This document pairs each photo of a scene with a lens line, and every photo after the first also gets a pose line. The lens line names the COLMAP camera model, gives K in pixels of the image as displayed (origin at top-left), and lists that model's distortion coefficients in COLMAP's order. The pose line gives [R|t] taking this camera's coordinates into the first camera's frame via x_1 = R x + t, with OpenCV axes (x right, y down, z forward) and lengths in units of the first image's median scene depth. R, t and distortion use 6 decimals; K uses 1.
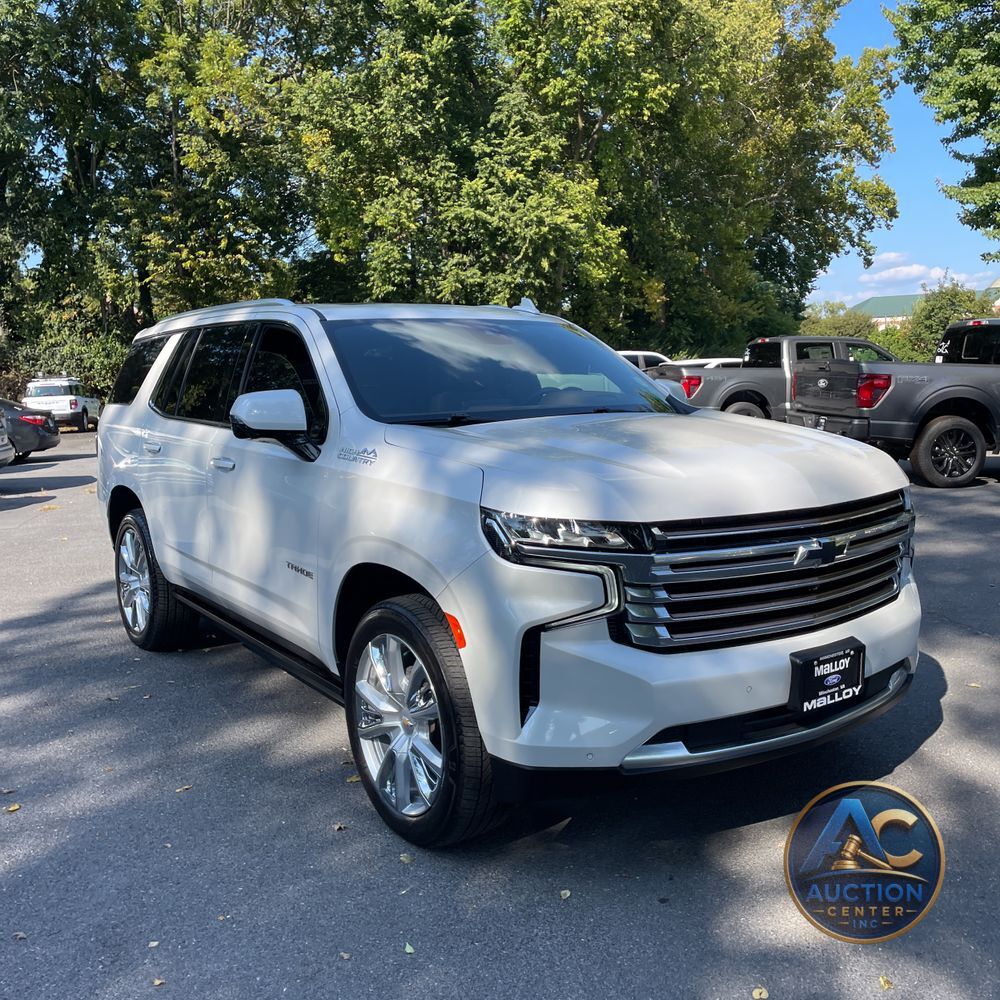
lens RADIAL K [[1016.4, 0, 519.1], [0, 1016.4, 476.7], [0, 0, 1]] dist [0.084974, -0.121317]
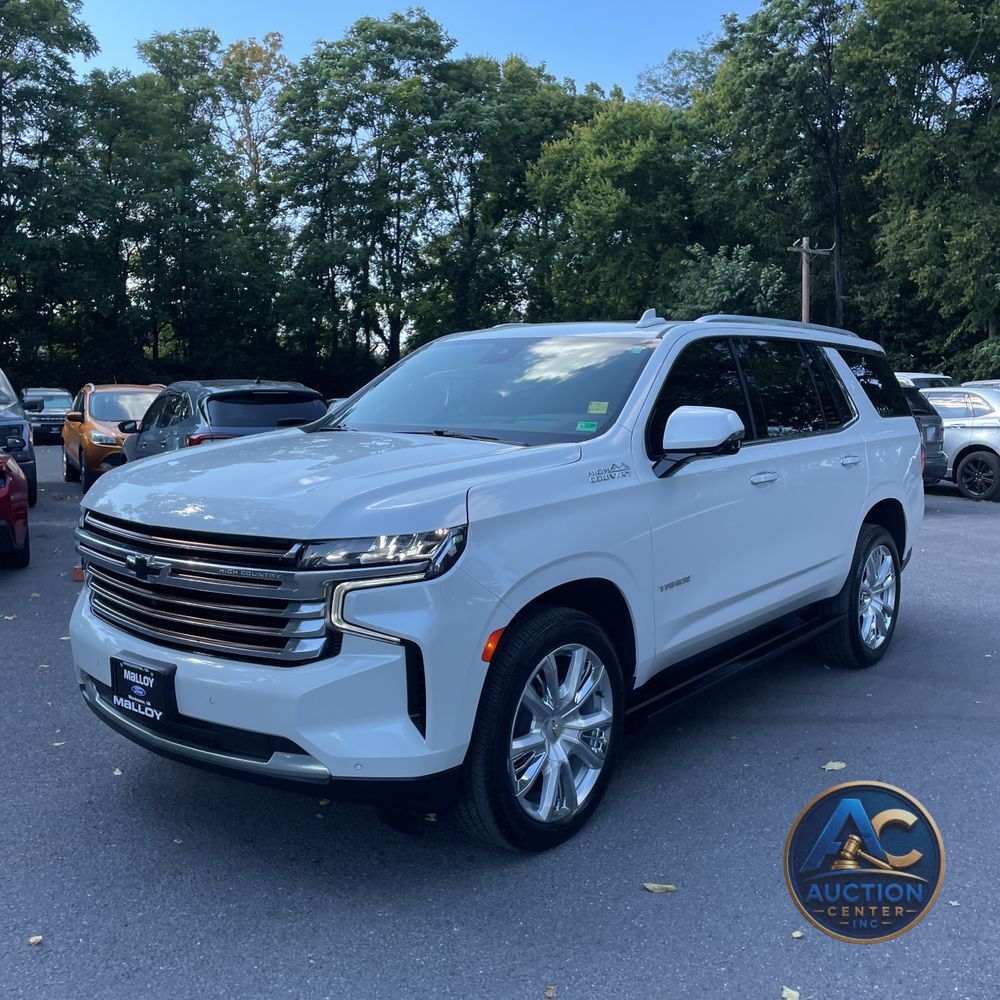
lens RADIAL K [[1016.4, 0, 519.1], [0, 1016.4, 476.7], [0, 0, 1]] dist [0.084974, -0.121317]
pose [[0.231597, 0.105686, -0.967054, 1.373189], [-0.102007, 0.991239, 0.083900, -0.144742], [0.967449, 0.079215, 0.240349, 1.094731]]
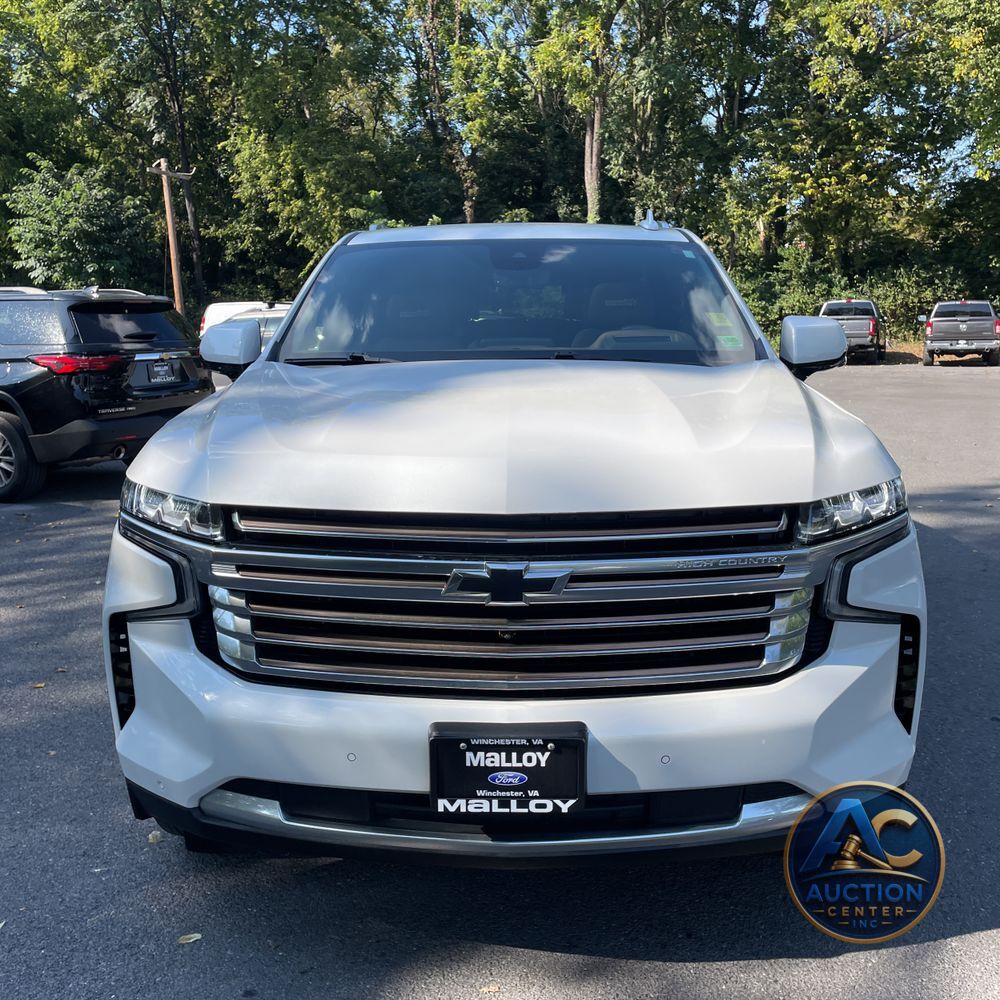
lens RADIAL K [[1016.4, 0, 519.1], [0, 1016.4, 476.7], [0, 0, 1]] dist [0.084974, -0.121317]
pose [[0.788900, 0.108100, -0.604939, 0.679456], [-0.070246, 0.993817, 0.085982, -0.050238], [0.610494, -0.025336, 0.791616, 0.485613]]
